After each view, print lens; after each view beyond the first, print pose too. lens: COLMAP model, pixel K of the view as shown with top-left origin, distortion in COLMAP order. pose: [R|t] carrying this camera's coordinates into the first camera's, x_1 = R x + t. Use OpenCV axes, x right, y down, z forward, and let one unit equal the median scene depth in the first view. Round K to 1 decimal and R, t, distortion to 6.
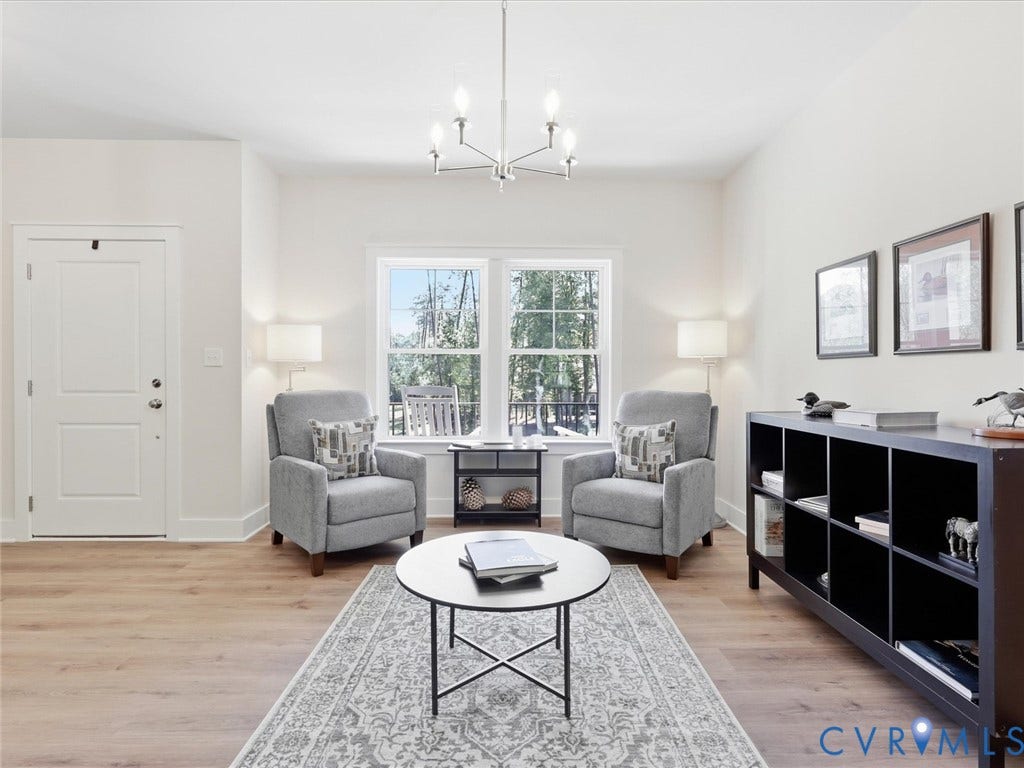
lens RADIAL K [[542.5, 0, 514.6], [0, 542.5, 378.8], [0, 0, 1]] dist [0.005221, -0.000334]
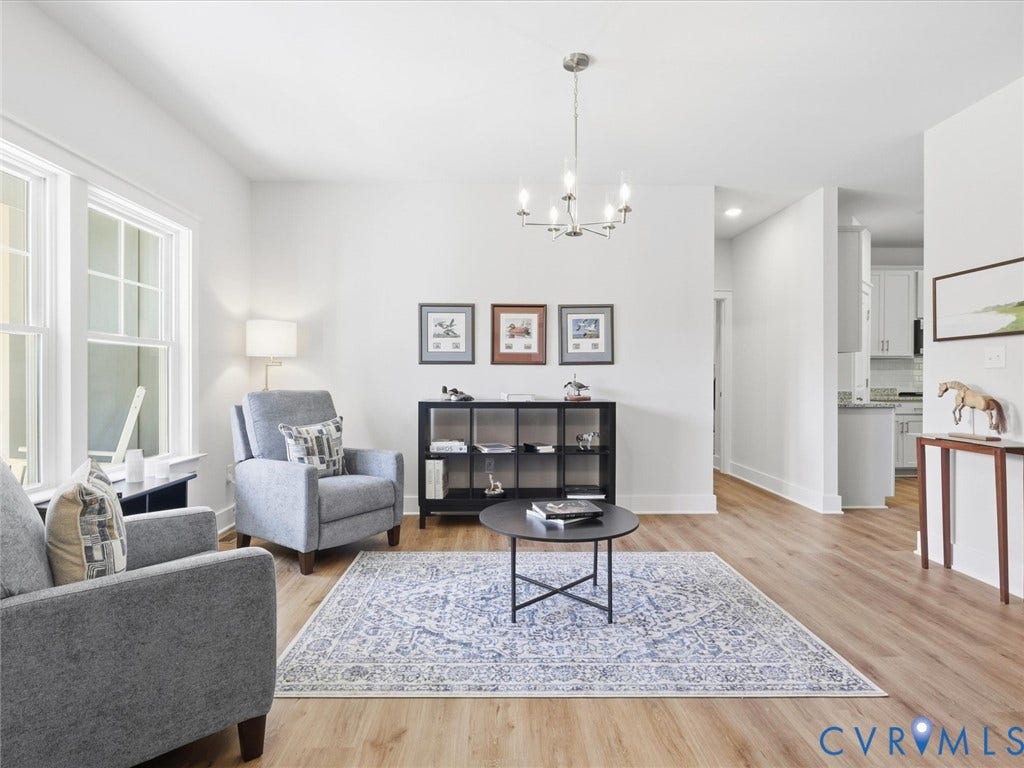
lens RADIAL K [[542.5, 0, 513.6], [0, 542.5, 378.7], [0, 0, 1]] dist [0.005221, -0.000334]
pose [[-0.030486, -0.007939, 0.999504, -1.197827], [0.000457, 0.999968, 0.007957, -0.009048], [-0.999535, 0.000699, -0.030482, 1.021961]]
